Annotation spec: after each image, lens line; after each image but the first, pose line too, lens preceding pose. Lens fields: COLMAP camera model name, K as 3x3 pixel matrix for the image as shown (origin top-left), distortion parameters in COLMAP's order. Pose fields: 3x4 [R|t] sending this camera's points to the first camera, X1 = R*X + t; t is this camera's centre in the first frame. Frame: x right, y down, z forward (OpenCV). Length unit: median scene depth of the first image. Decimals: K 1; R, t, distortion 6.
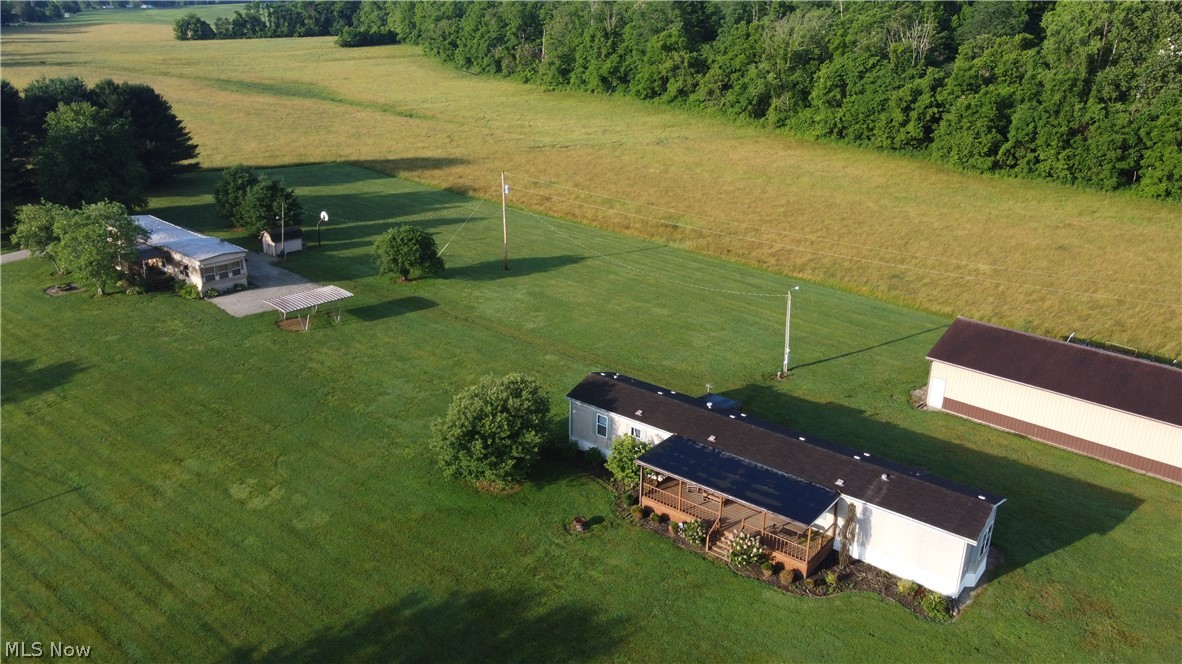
lens RADIAL K [[904.3, 0, 586.1], [0, 904.3, 330.3], [0, 0, 1]] dist [0.006609, 0.028465]
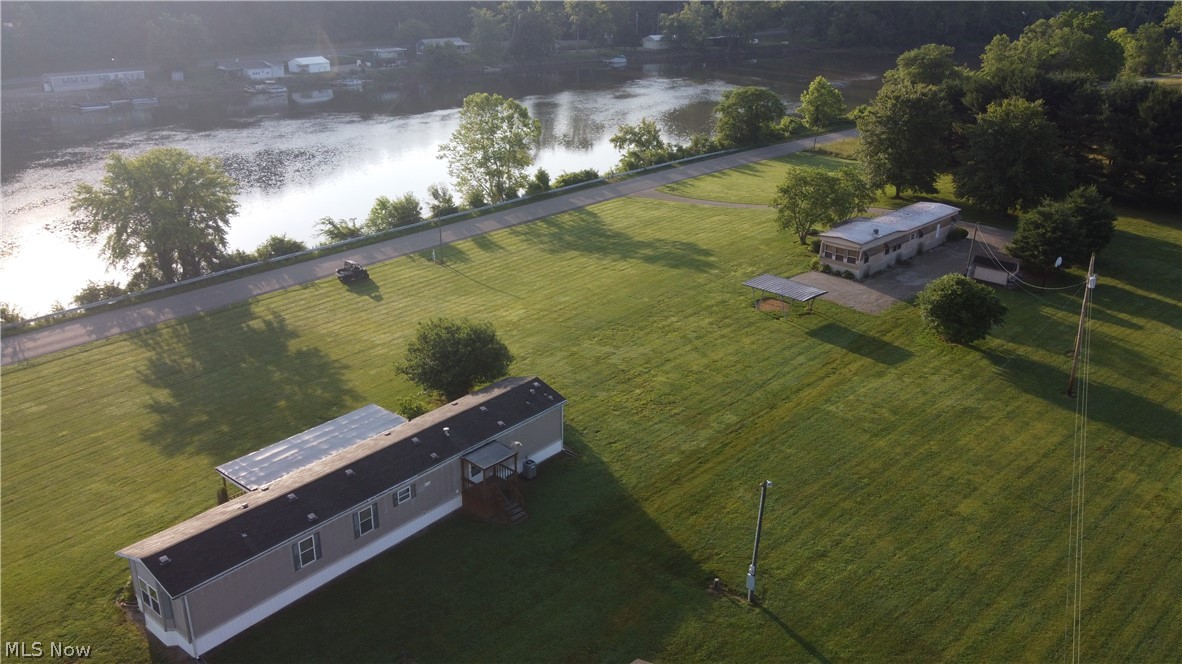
lens RADIAL K [[904.3, 0, 589.5], [0, 904.3, 324.9], [0, 0, 1]] dist [0.006609, 0.028465]
pose [[-0.030873, 0.349966, -0.936254, 0.316917], [-0.355968, 0.871434, 0.337475, -0.124357], [0.933988, 0.343695, 0.097673, 0.330091]]
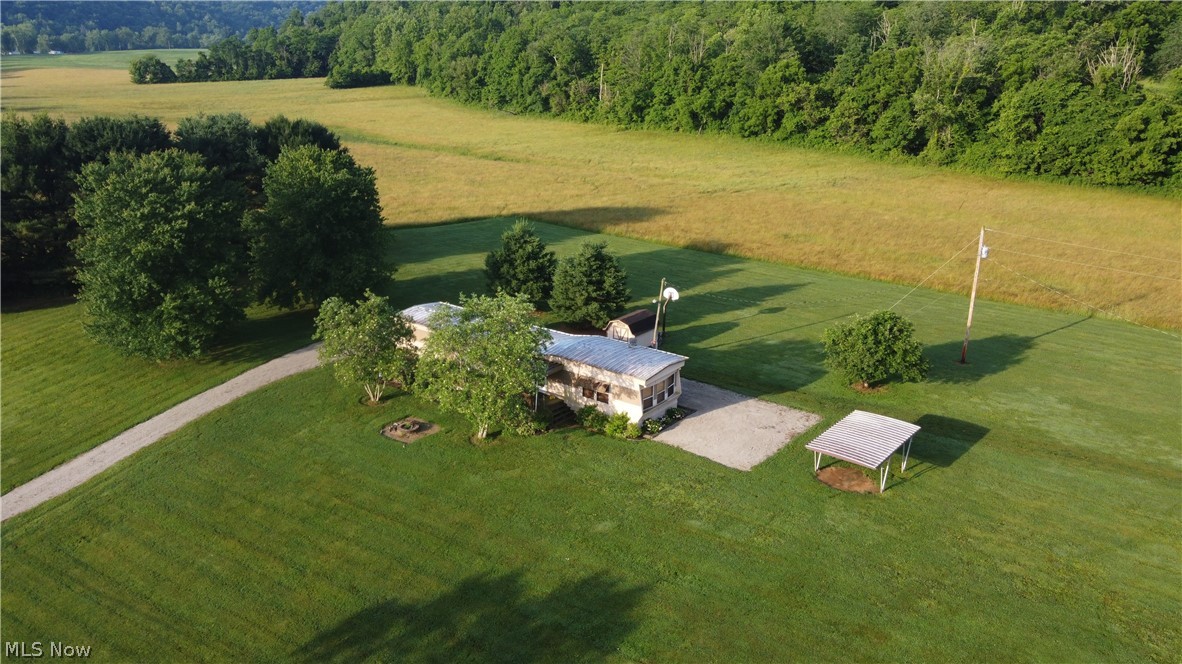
lens RADIAL K [[904.3, 0, 586.7], [0, 904.3, 326.5], [0, 0, 1]] dist [0.006609, 0.028465]
pose [[0.994665, -0.035659, 0.096800, -0.260536], [0.040432, 0.998038, -0.047803, -0.042020], [-0.094905, 0.051461, 0.994155, 0.179248]]
